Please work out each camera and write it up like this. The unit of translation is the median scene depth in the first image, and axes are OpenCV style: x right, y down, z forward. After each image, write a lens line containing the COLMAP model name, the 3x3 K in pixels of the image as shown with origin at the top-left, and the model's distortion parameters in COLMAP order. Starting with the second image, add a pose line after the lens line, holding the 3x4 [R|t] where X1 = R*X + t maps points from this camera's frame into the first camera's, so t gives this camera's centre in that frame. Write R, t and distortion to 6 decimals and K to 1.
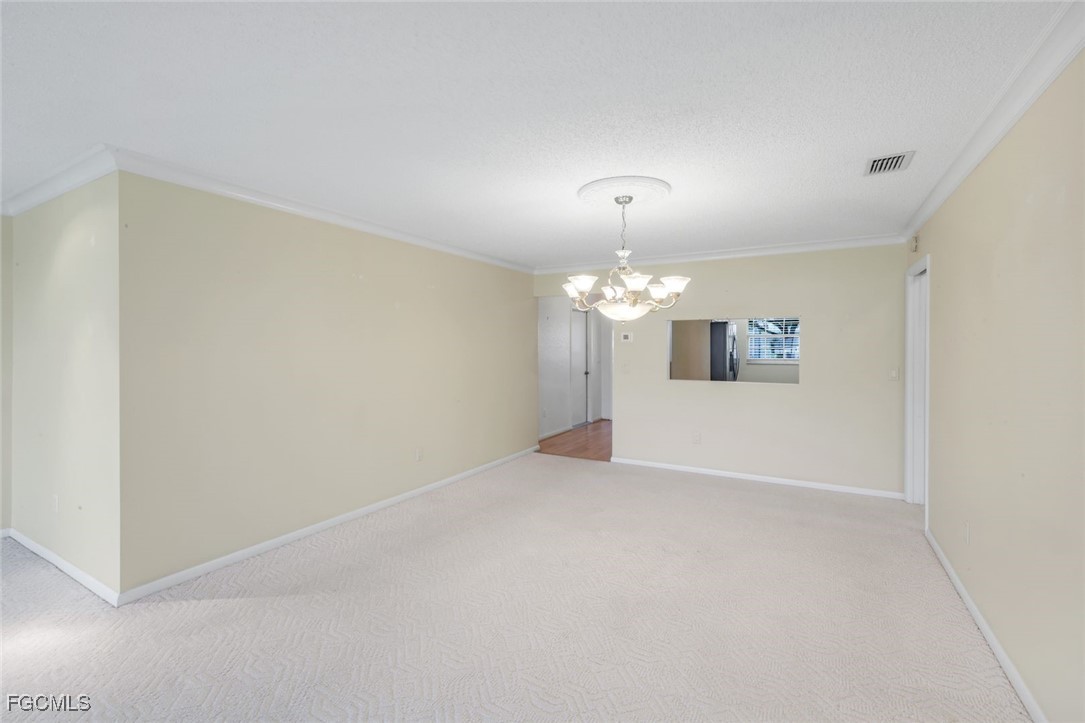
lens RADIAL K [[478.9, 0, 546.2], [0, 478.9, 349.8], [0, 0, 1]] dist [-0.001071, -0.000324]
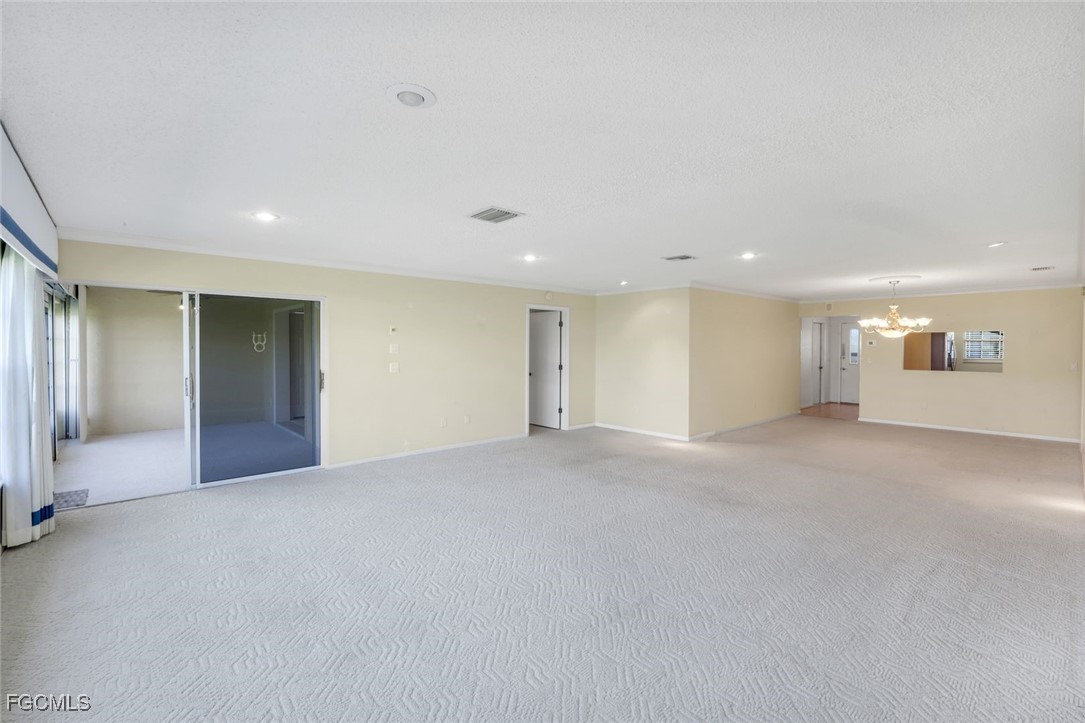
lens RADIAL K [[473.5, 0, 540.7], [0, 473.5, 348.3], [0, 0, 1]] dist [0.002749, 0.000370]
pose [[0.947351, 0.002437, -0.320189, -0.349638], [-0.004064, 0.999982, -0.004414, 0.001403], [0.320172, 0.005482, 0.947343, -0.815517]]
